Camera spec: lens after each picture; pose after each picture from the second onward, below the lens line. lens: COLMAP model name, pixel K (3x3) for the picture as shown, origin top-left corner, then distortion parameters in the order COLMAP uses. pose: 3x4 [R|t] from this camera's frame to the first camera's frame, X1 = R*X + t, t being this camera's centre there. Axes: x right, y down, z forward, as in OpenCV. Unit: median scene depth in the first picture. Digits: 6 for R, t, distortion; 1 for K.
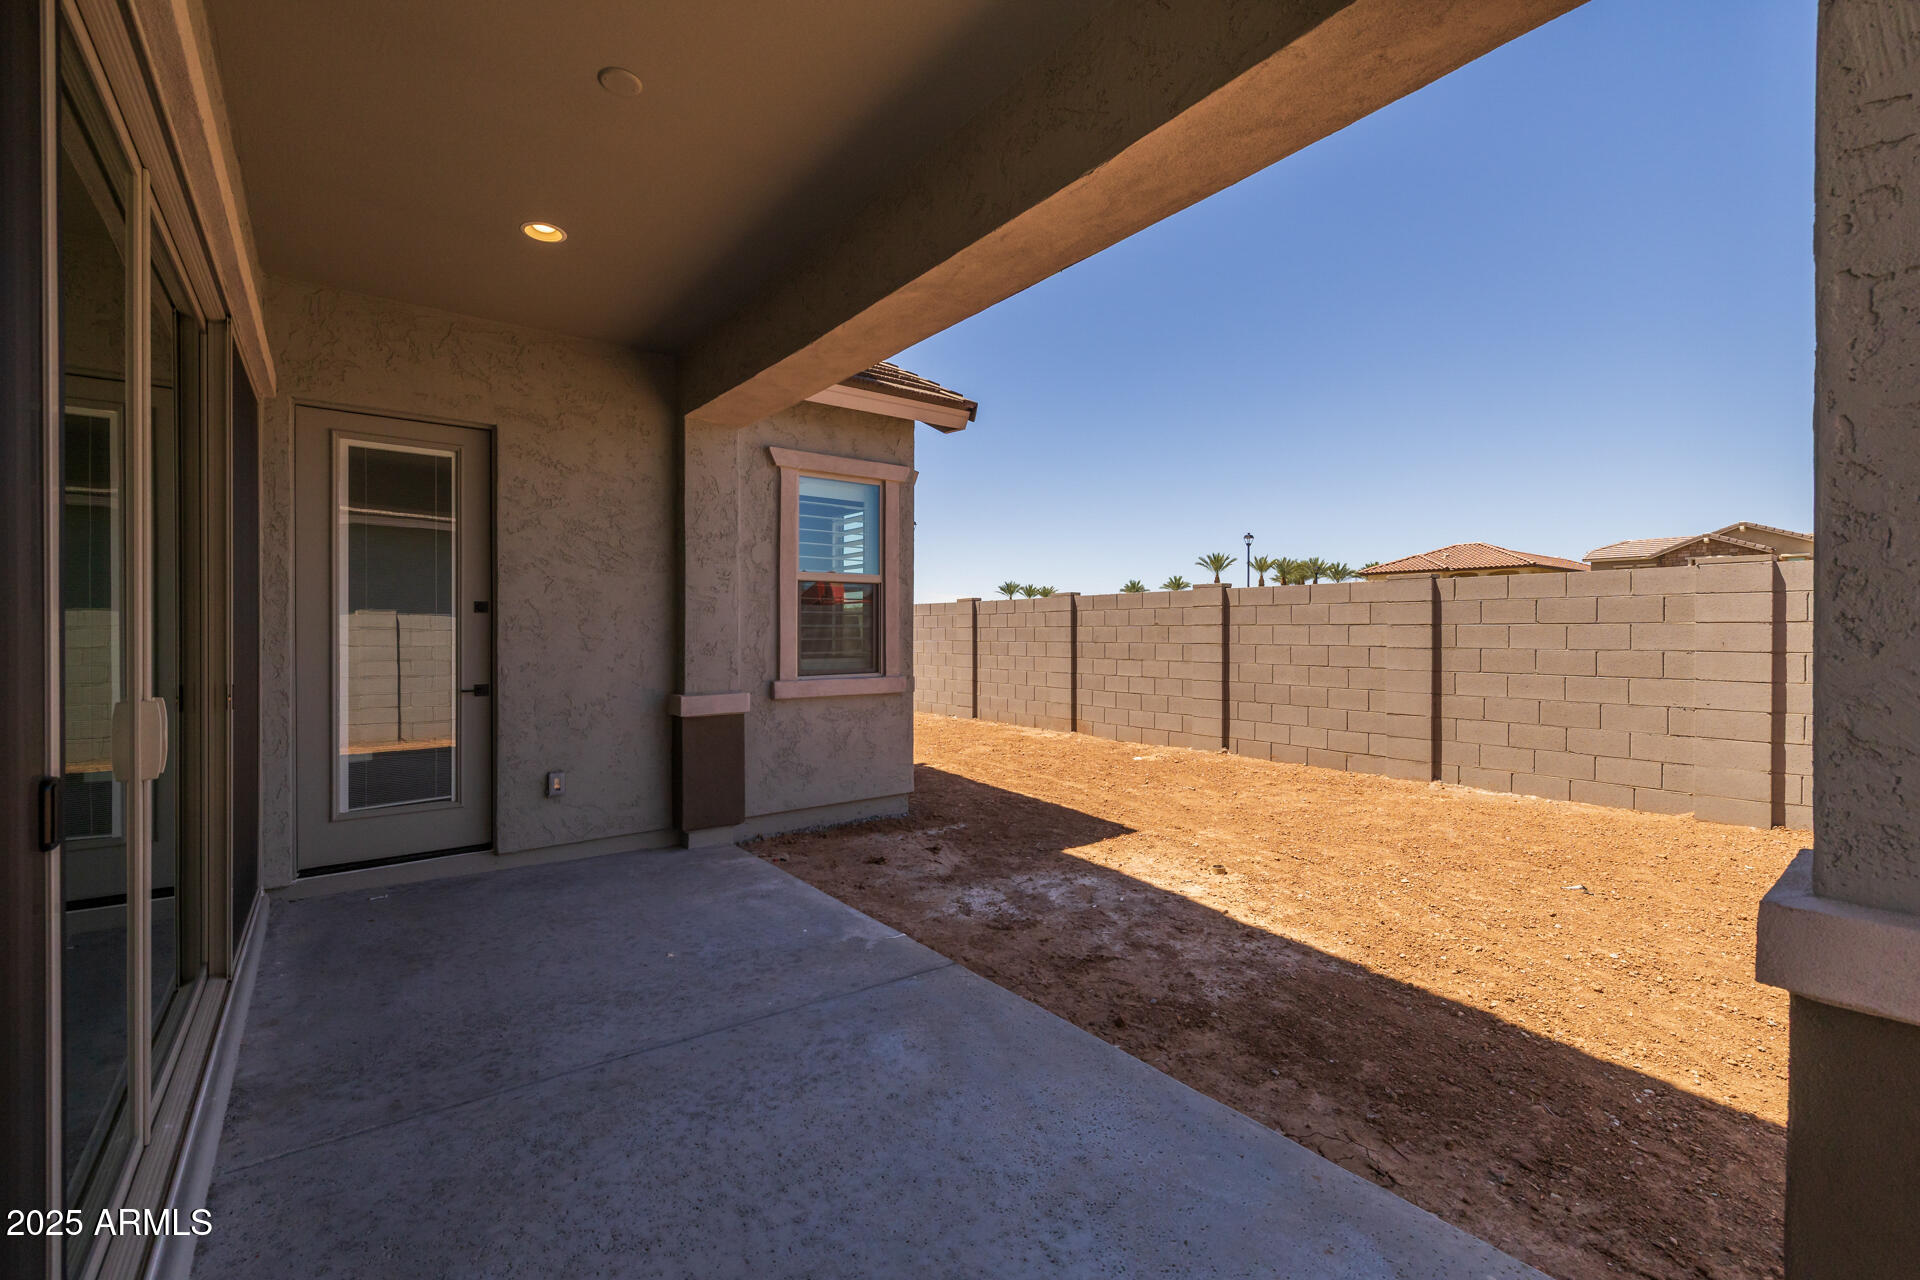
lens RADIAL K [[814.0, 0, 959.3], [0, 814.0, 636.2], [0, 0, 1]] dist [-0.000612, 0.000176]
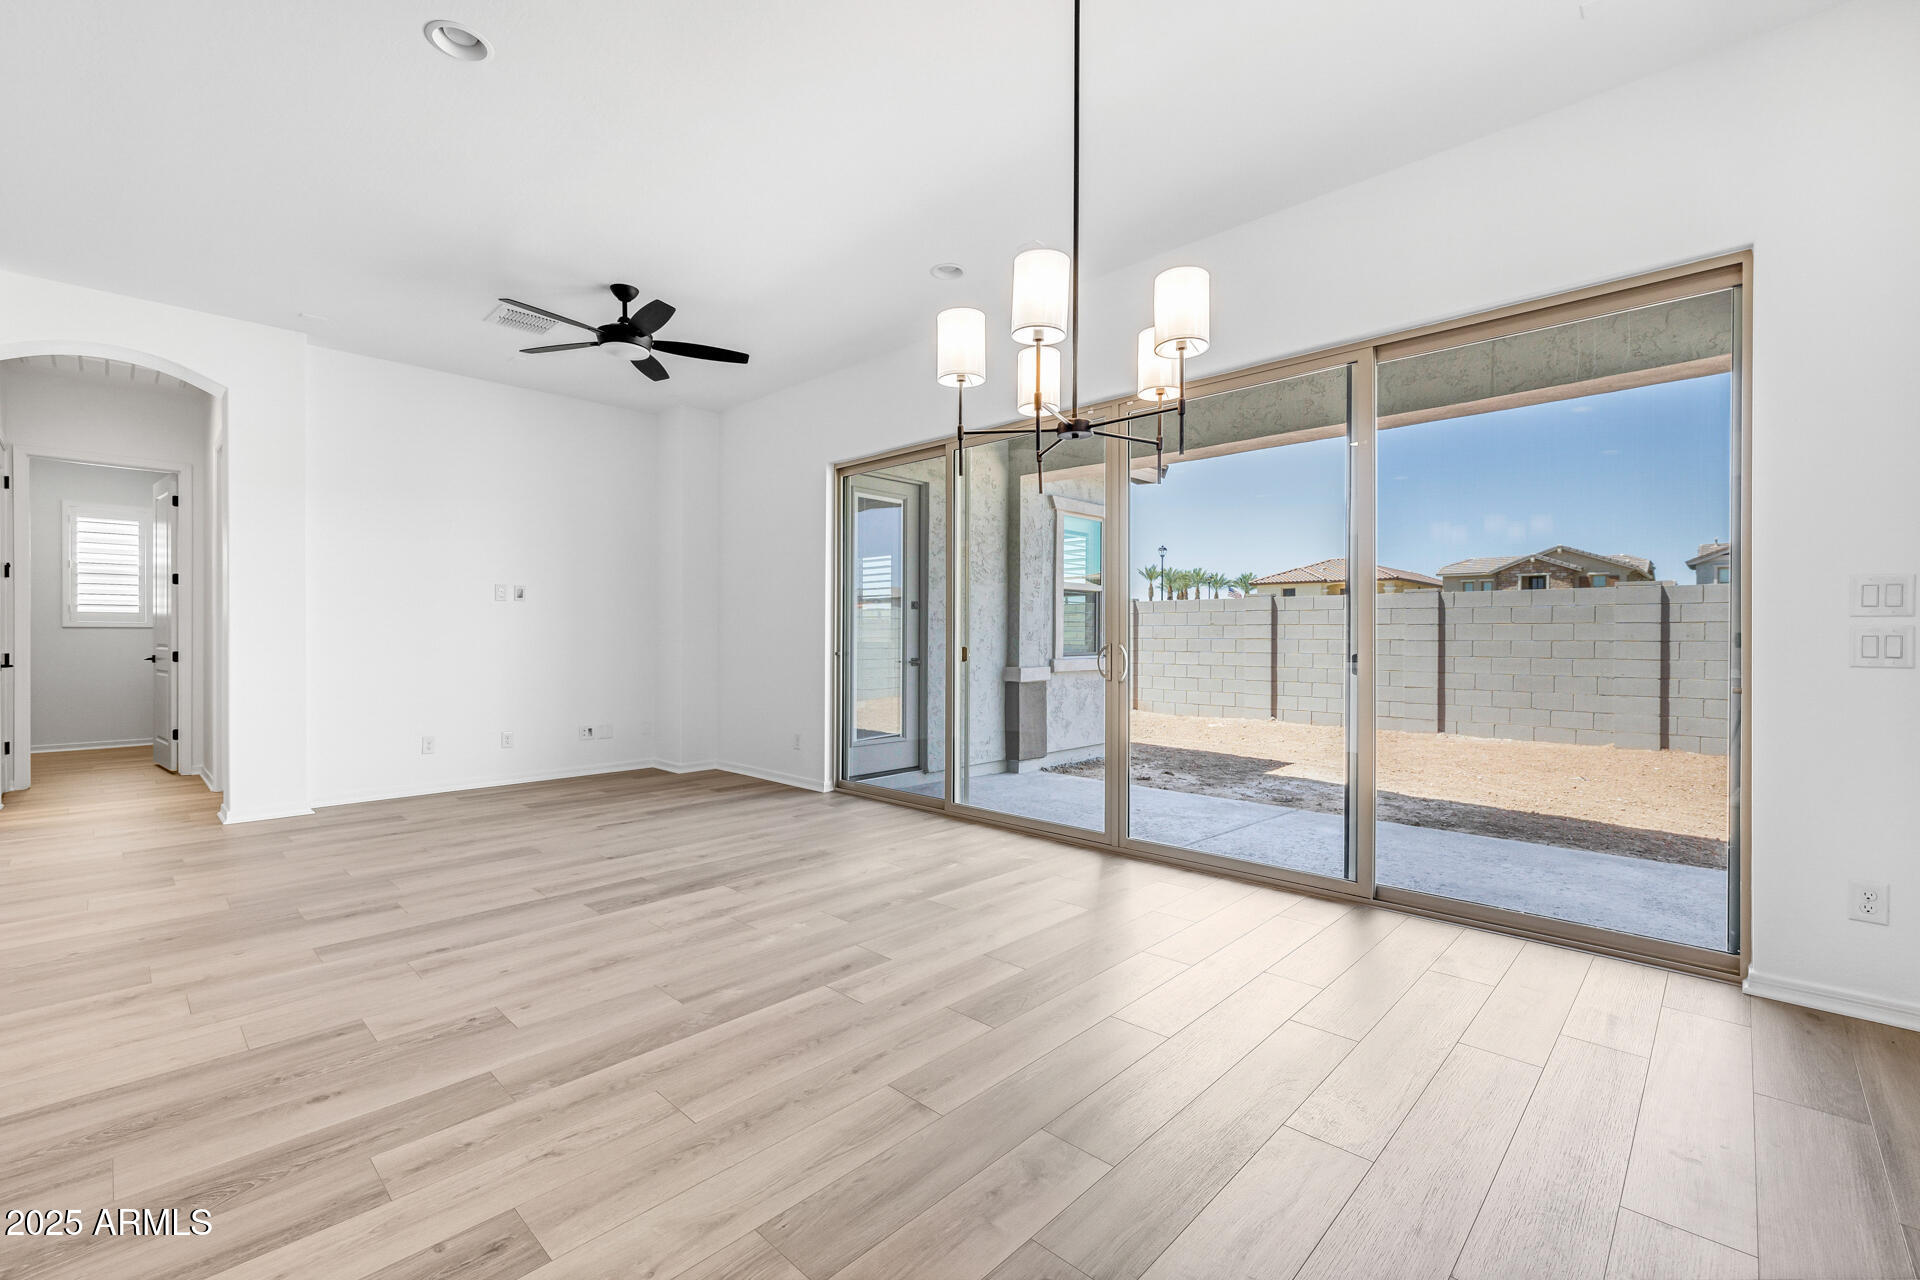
lens RADIAL K [[814.0, 0, 949.4], [0, 814.0, 638.5], [0, 0, 1]] dist [-0.000612, 0.000176]
pose [[0.990011, 0.004280, 0.140928, -0.703109], [-0.003974, 0.999989, -0.002452, 0.026259], [-0.140937, 0.001867, 0.990017, -0.447230]]
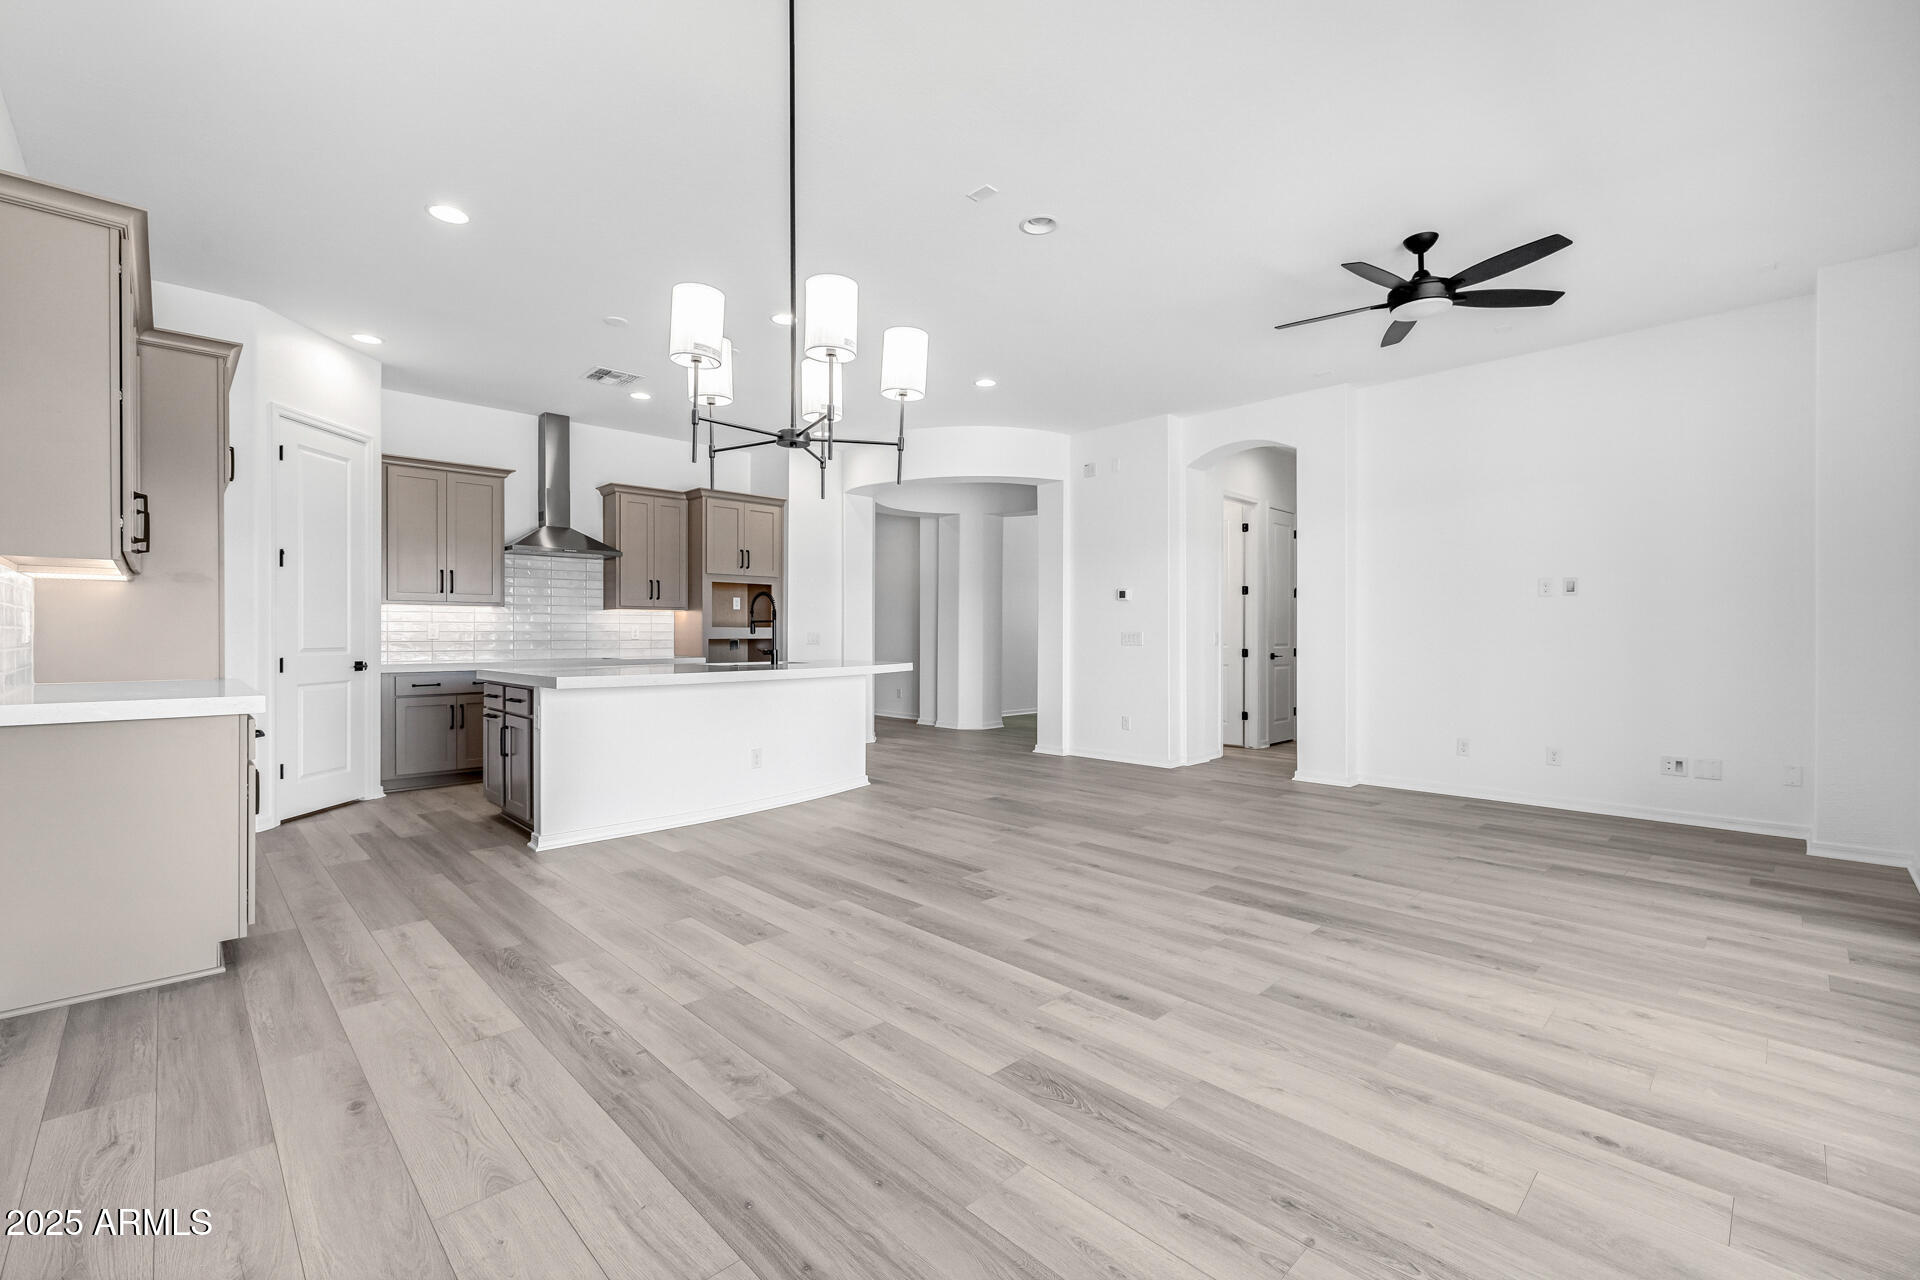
lens RADIAL K [[814.0, 0, 920.9], [0, 814.0, 643.1], [0, 0, 1]] dist [-0.000612, 0.000176]
pose [[0.080880, 0.010282, -0.996671, -0.182122], [-0.003680, 0.999943, 0.010017, 0.023151], [0.996717, 0.002858, 0.080913, -0.041207]]
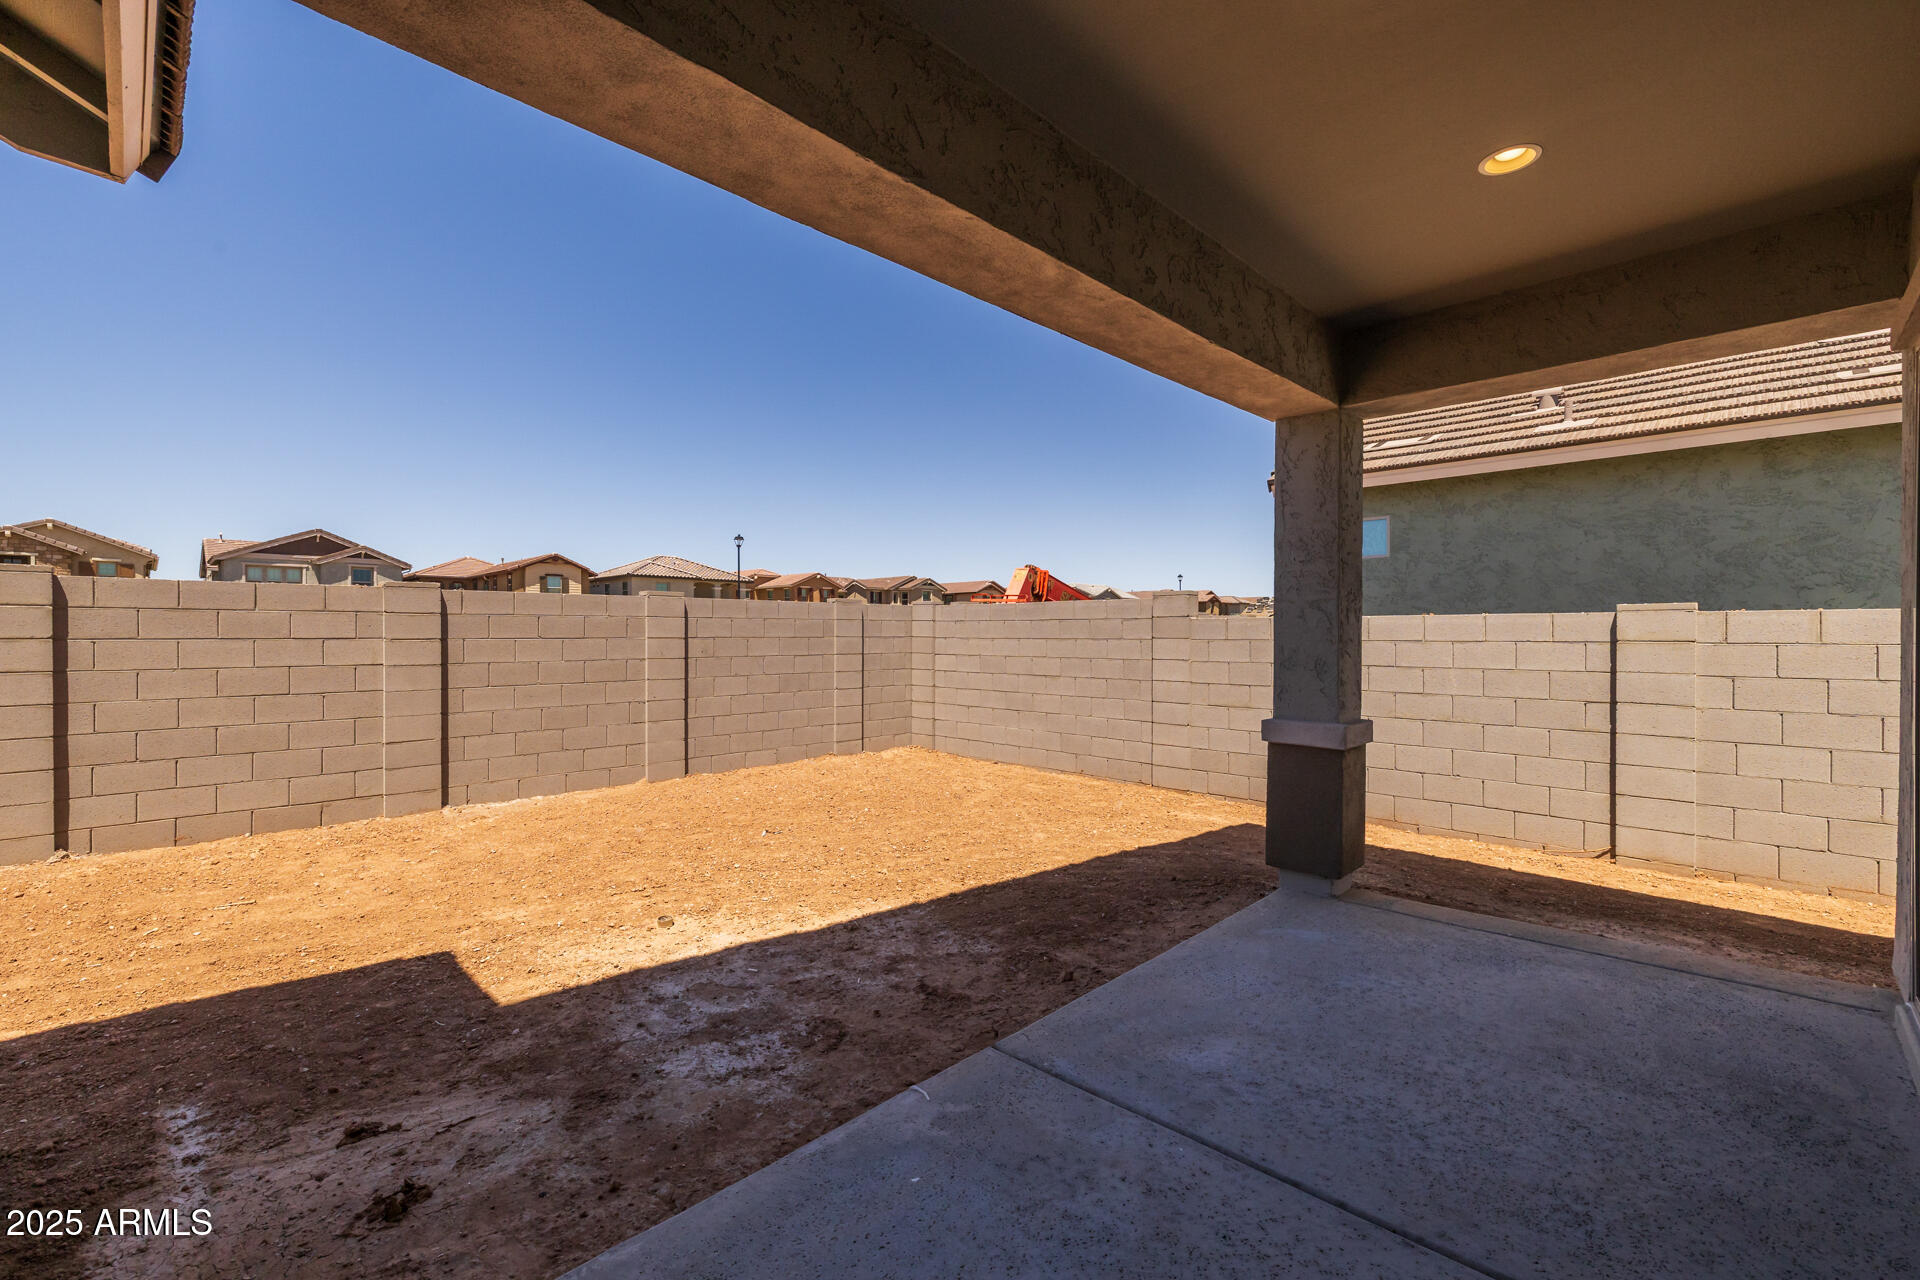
lens RADIAL K [[814.0, 0, 938.5], [0, 814.0, 634.1], [0, 0, 1]] dist [-0.000612, 0.000176]
pose [[-0.126596, 0.000353, 0.991954, -0.597655], [0.005943, 0.999982, 0.000403, -0.024487], [-0.991936, 0.005946, -0.126596, 0.815510]]
